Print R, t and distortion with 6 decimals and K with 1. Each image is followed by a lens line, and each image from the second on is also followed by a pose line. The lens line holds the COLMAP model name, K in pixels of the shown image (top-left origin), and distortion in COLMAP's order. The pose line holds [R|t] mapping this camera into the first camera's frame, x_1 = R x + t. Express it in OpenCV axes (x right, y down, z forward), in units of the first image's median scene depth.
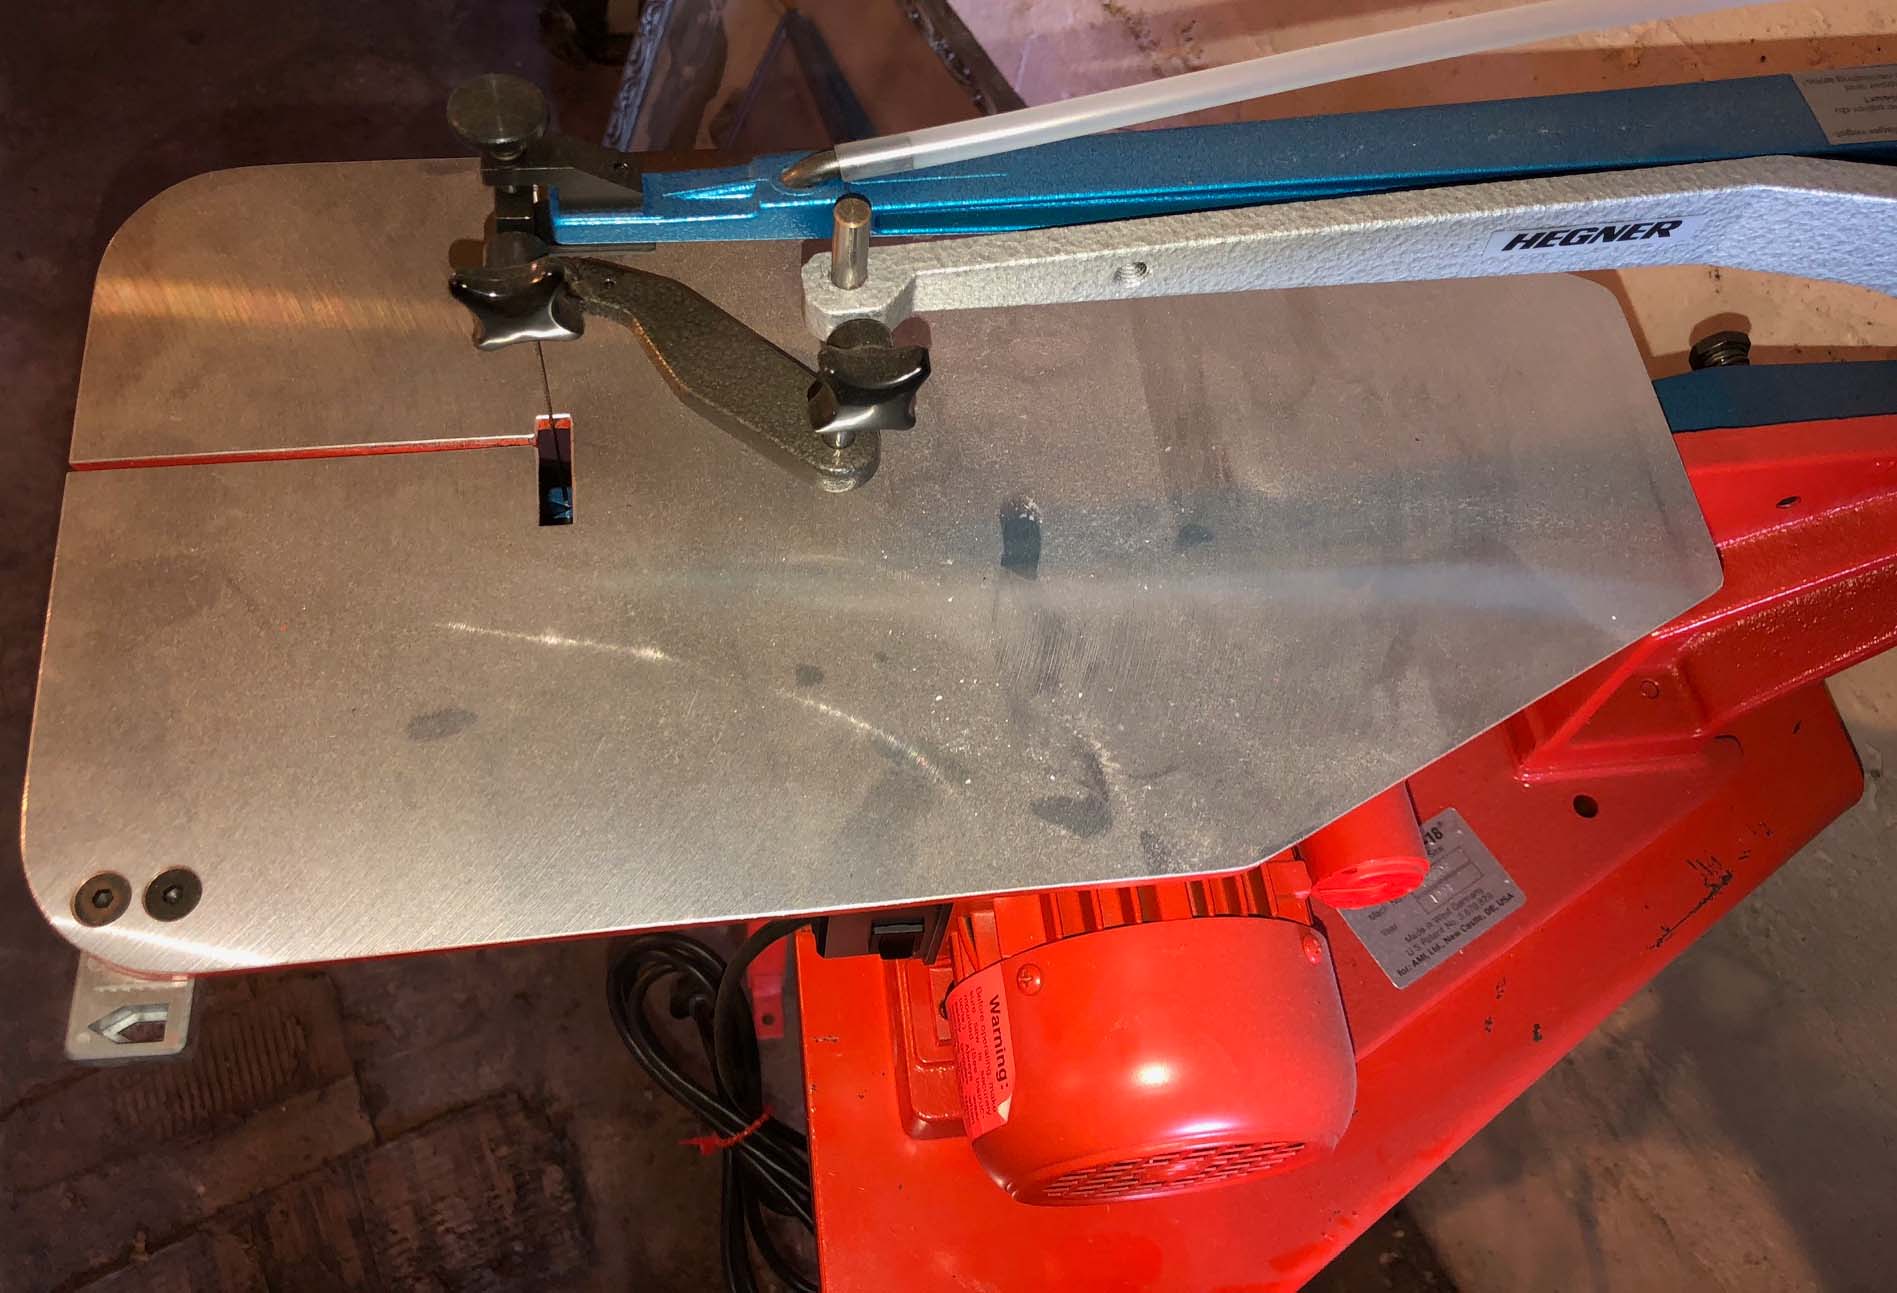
lens RADIAL K [[1657.9, 0, 1013.8], [0, 1657.9, 479.1], [0, 0, 1]] dist [-0.010390, 0.178382]
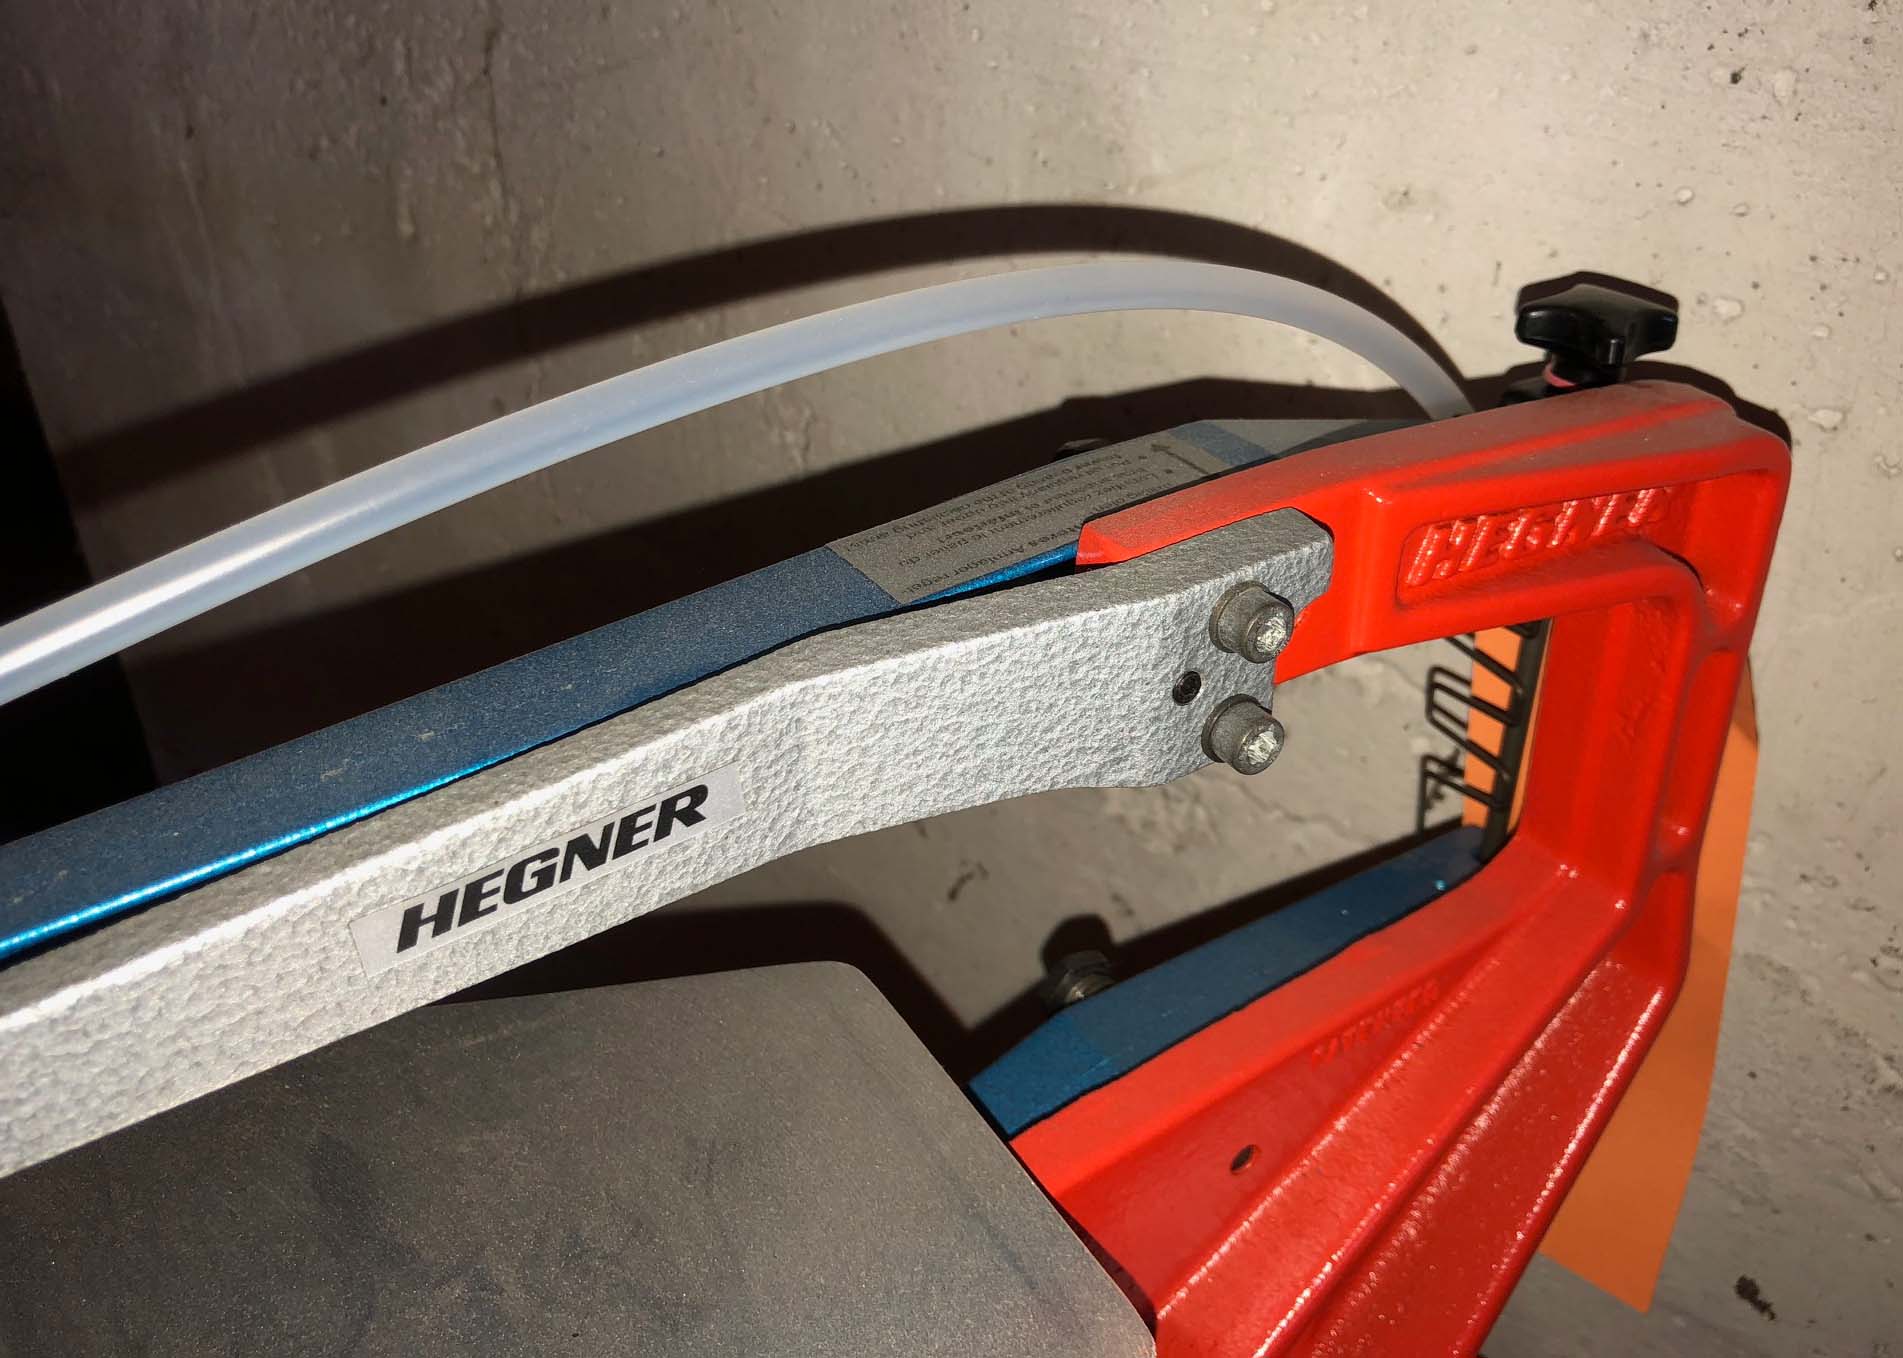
lens RADIAL K [[1610.5, 0, 1008.0], [0, 1610.5, 621.5], [0, 0, 1]] dist [0.009309, 0.009197]
pose [[0.899091, -0.326352, 0.291770, 0.350629], [0.419612, 0.832412, -0.361962, 0.040641], [-0.124746, 0.447867, 0.885355, 0.472650]]
